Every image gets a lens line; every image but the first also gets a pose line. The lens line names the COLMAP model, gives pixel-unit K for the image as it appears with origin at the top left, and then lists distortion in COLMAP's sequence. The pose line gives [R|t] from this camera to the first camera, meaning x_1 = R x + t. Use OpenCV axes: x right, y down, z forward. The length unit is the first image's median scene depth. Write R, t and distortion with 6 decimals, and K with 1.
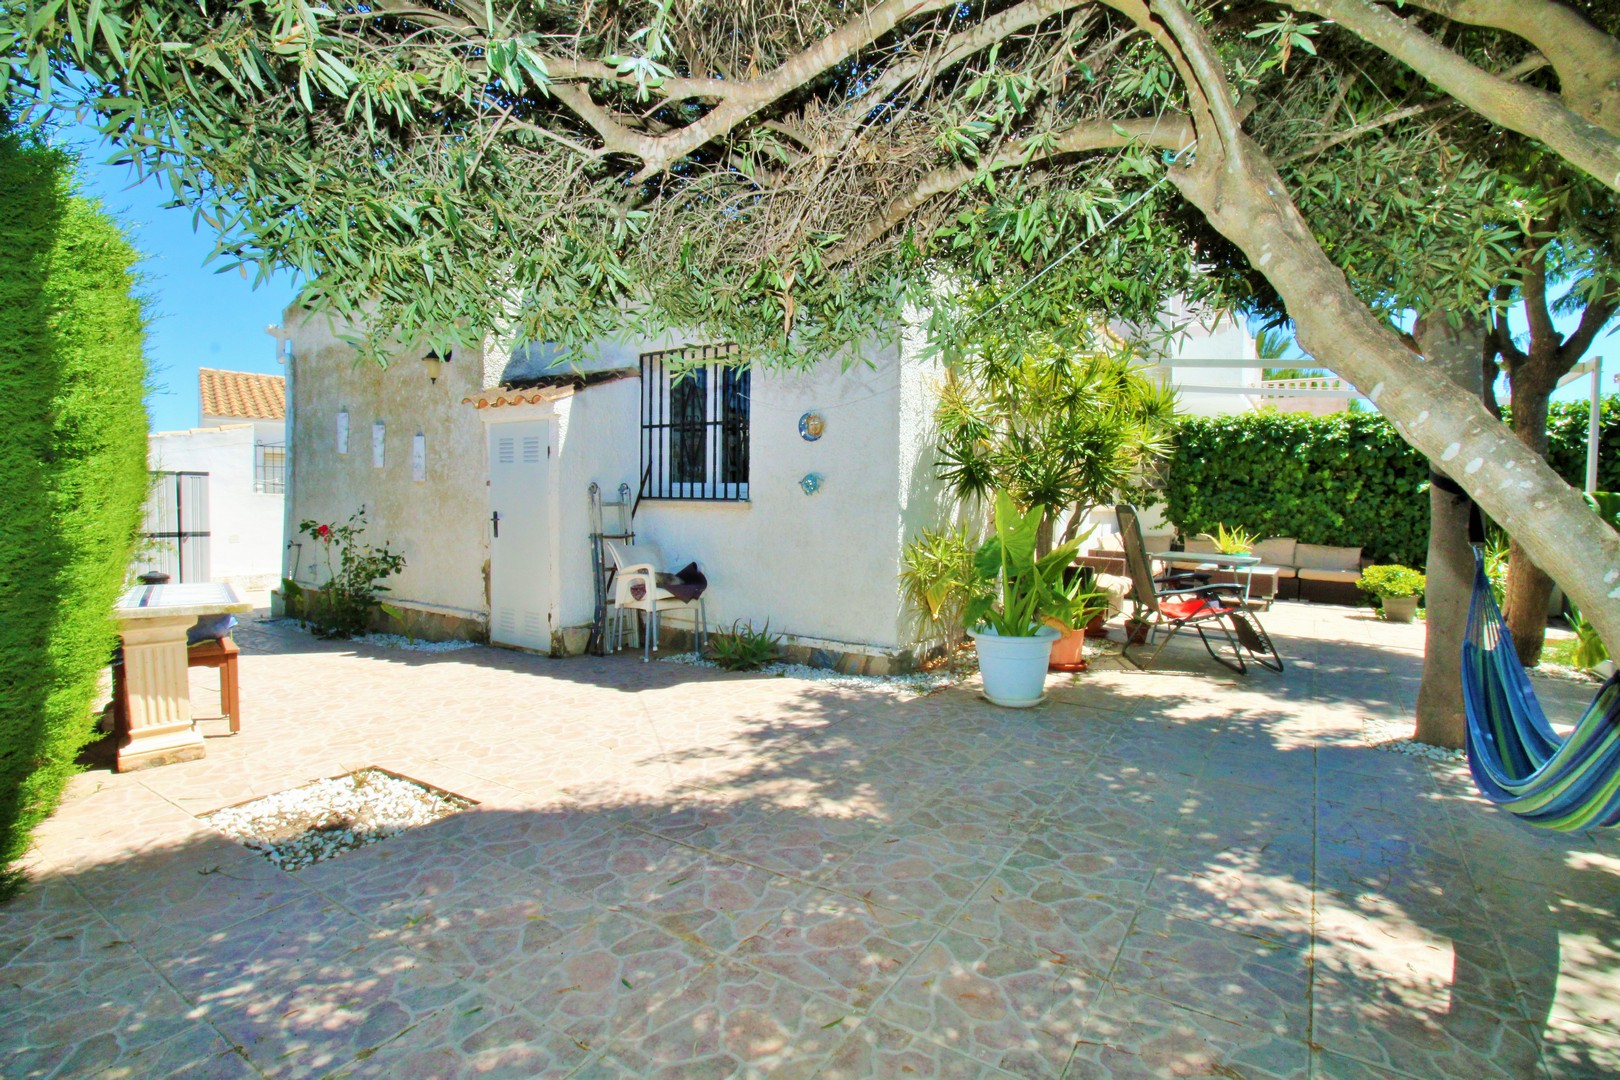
lens RADIAL K [[770.0, 0, 816.6], [0, 770.0, 534.2], [0, 0, 1]] dist [-0.010858, -0.003736]
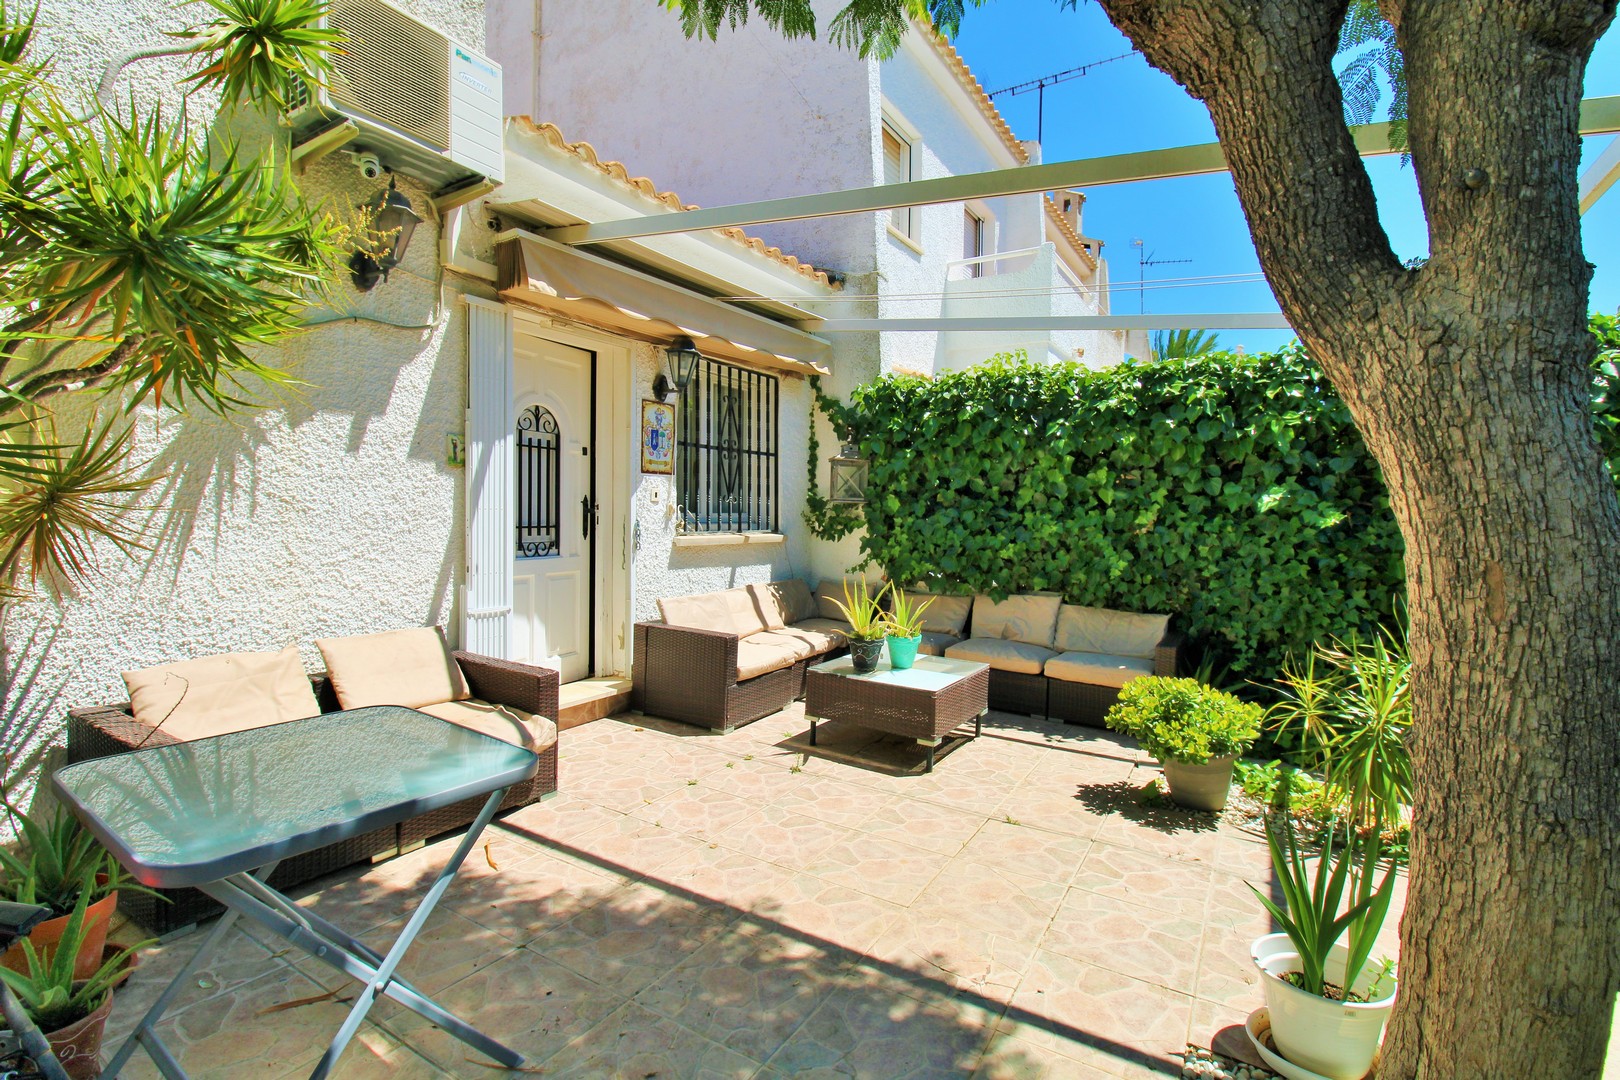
lens RADIAL K [[770.0, 0, 807.2], [0, 770.0, 533.8], [0, 0, 1]] dist [-0.010858, -0.003736]
pose [[0.999264, -0.003878, 0.038170, 0.443100], [0.004430, 0.999887, -0.014386, -0.032039], [-0.038110, 0.014544, 0.999168, 0.478996]]
